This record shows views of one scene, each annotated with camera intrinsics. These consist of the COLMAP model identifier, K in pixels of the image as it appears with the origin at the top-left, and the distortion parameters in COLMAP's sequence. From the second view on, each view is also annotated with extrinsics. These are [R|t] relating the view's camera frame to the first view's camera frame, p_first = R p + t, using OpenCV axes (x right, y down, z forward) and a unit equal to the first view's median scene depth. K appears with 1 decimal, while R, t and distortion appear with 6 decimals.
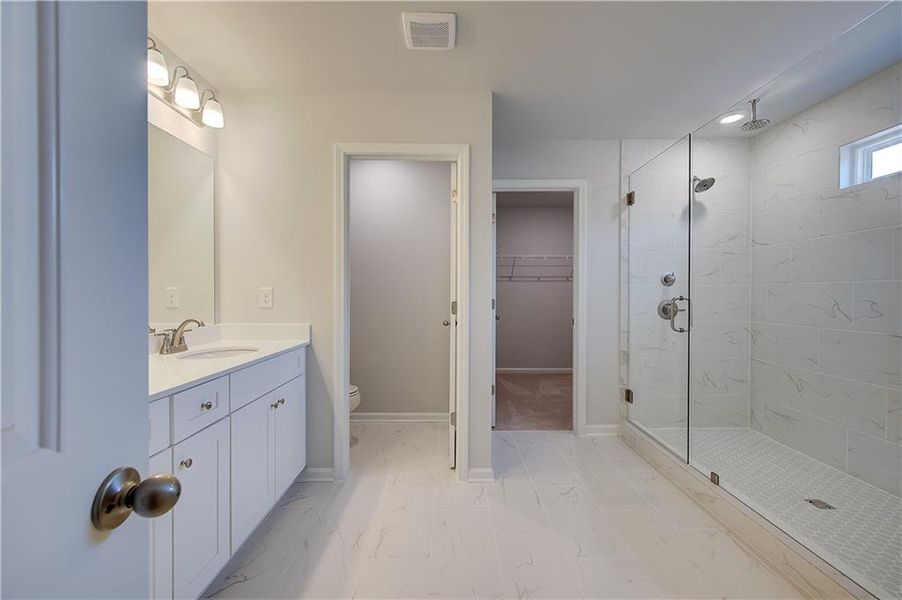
lens RADIAL K [[384.0, 0, 451.8], [0, 384.0, 296.6], [0, 0, 1]] dist [-0.000372, -0.000255]
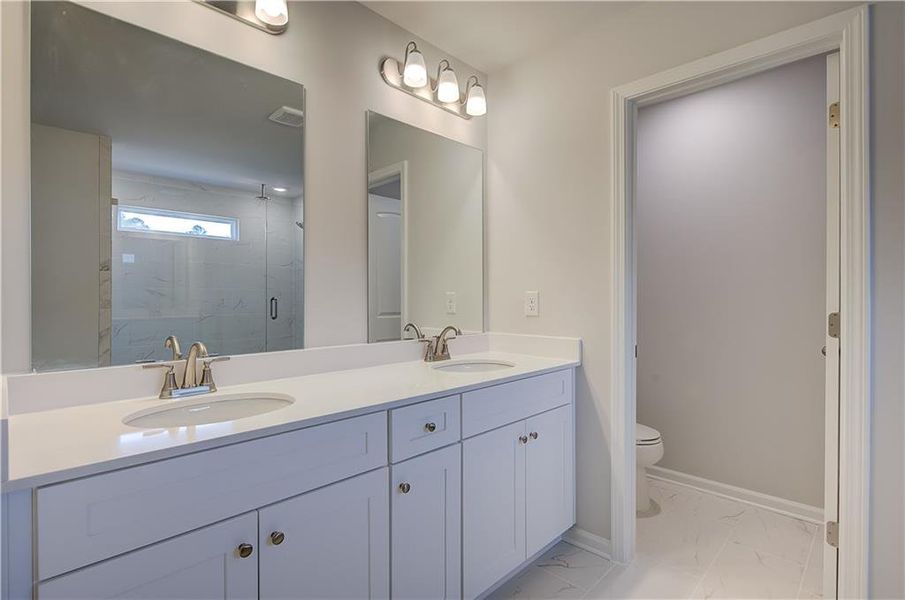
lens RADIAL K [[446.1, 0, 451.5], [0, 446.1, 298.9], [0, 0, 1]] dist [0.001556, 0.000254]
pose [[0.701375, -0.000189, -0.712793, 0.088130], [-0.002059, 0.999995, -0.002290, -0.005614], [0.712790, 0.003074, 0.701371, 0.218609]]
